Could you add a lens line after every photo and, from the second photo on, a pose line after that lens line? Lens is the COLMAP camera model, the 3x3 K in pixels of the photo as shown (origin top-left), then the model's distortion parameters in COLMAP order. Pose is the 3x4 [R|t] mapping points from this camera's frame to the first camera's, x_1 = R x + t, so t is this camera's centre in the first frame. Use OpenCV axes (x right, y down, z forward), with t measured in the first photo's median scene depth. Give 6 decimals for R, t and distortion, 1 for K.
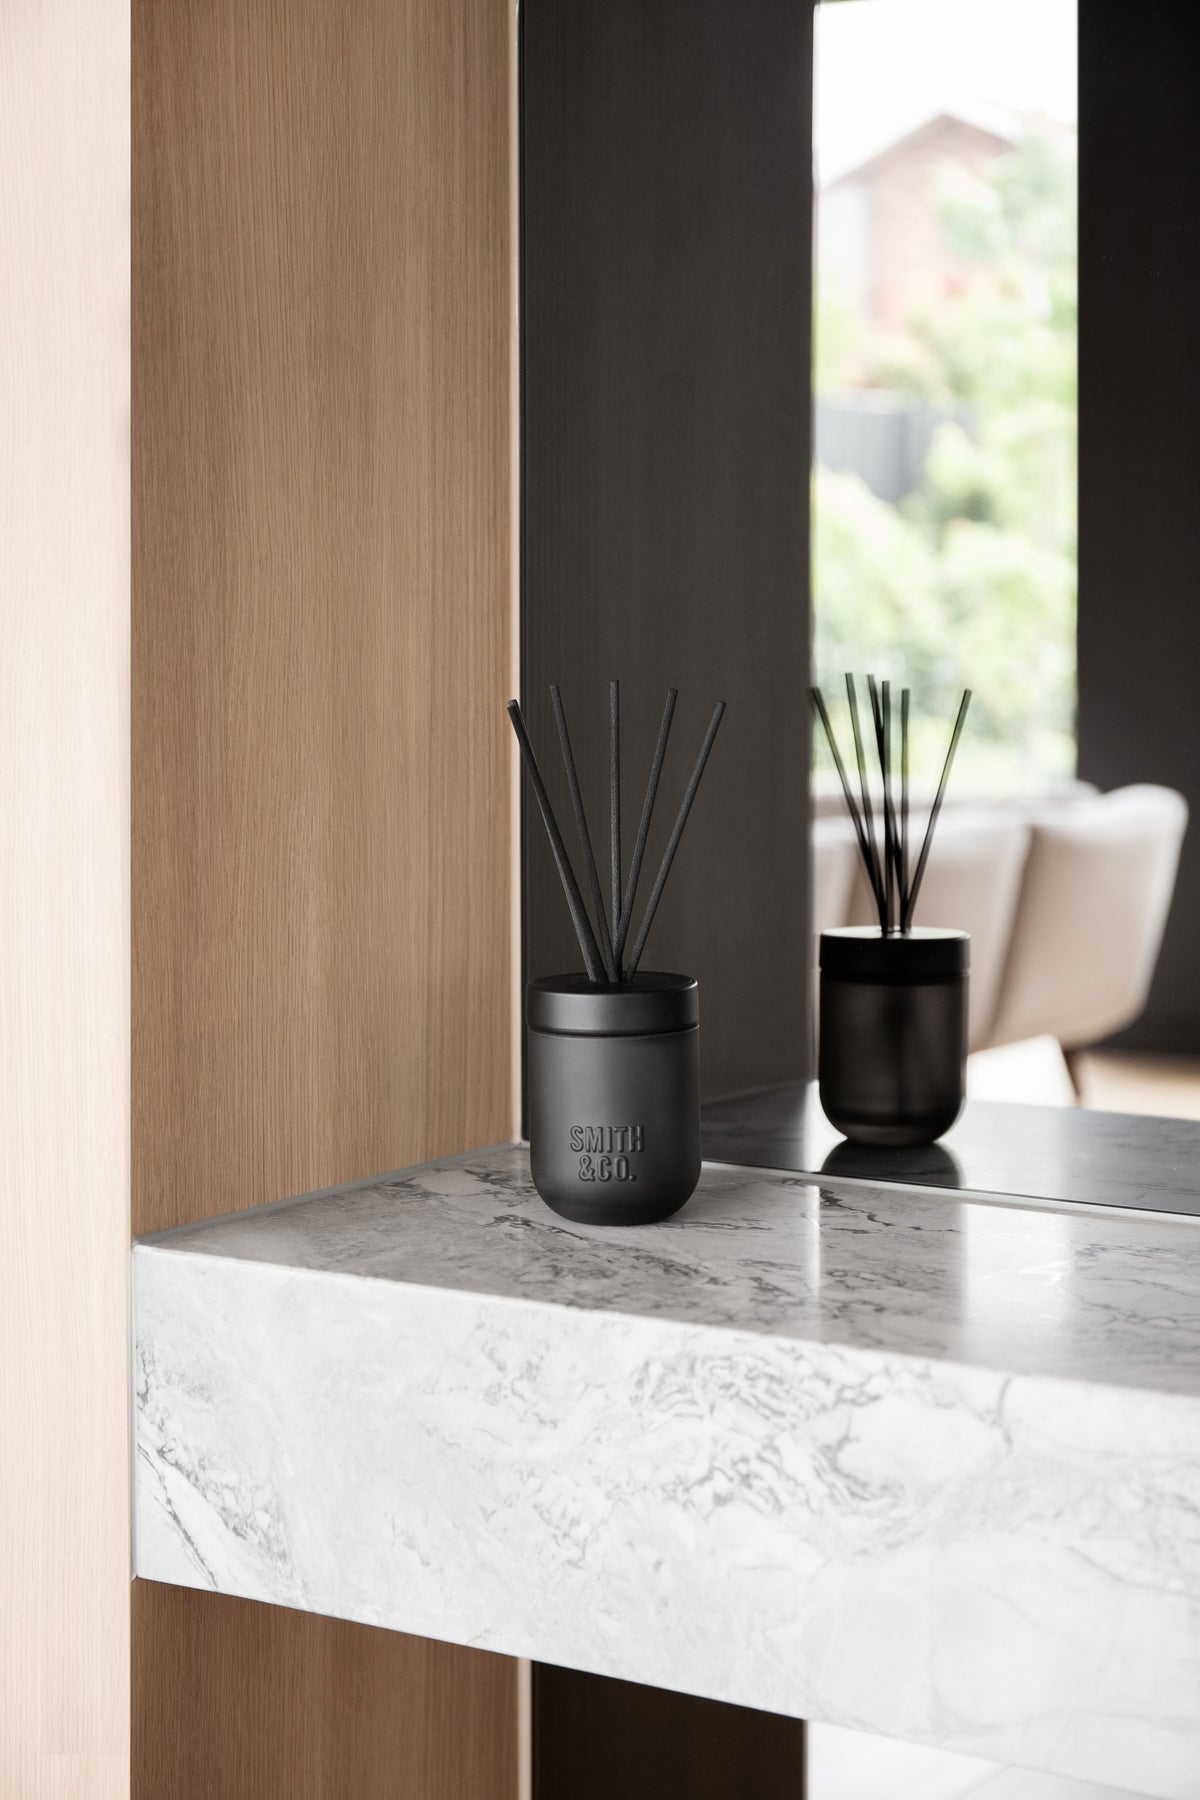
lens RADIAL K [[3164.0, 0, 595.1], [0, 3164.0, 933.6], [0, 0, 1]] dist [0.075080, 0.180029]
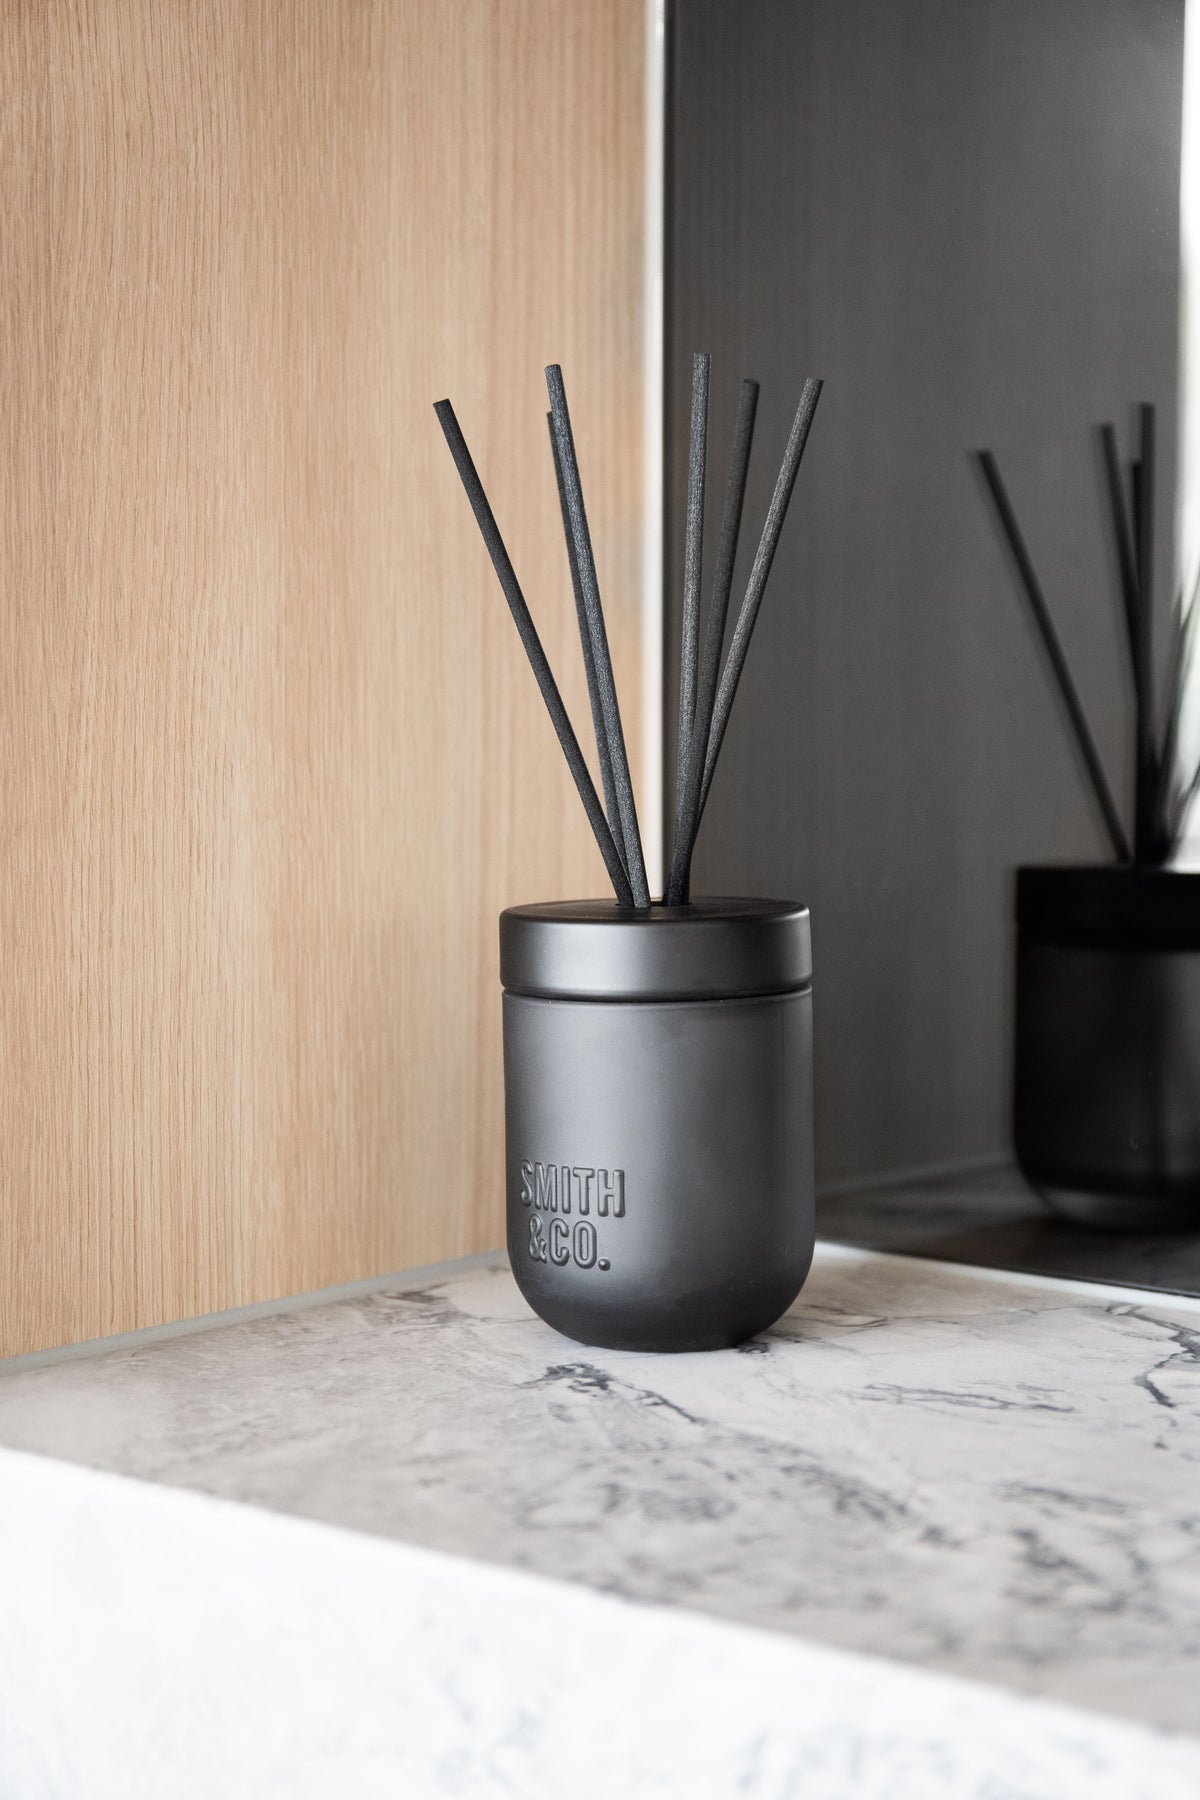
lens RADIAL K [[3164.0, 0, 595.1], [0, 3164.0, 933.6], [0, 0, 1]] dist [0.075080, 0.180029]
pose [[0.992297, 0.010862, -0.123403, 0.041423], [-0.013030, 0.999774, -0.016775, 0.026207], [0.123193, 0.018253, 0.992215, 0.481800]]
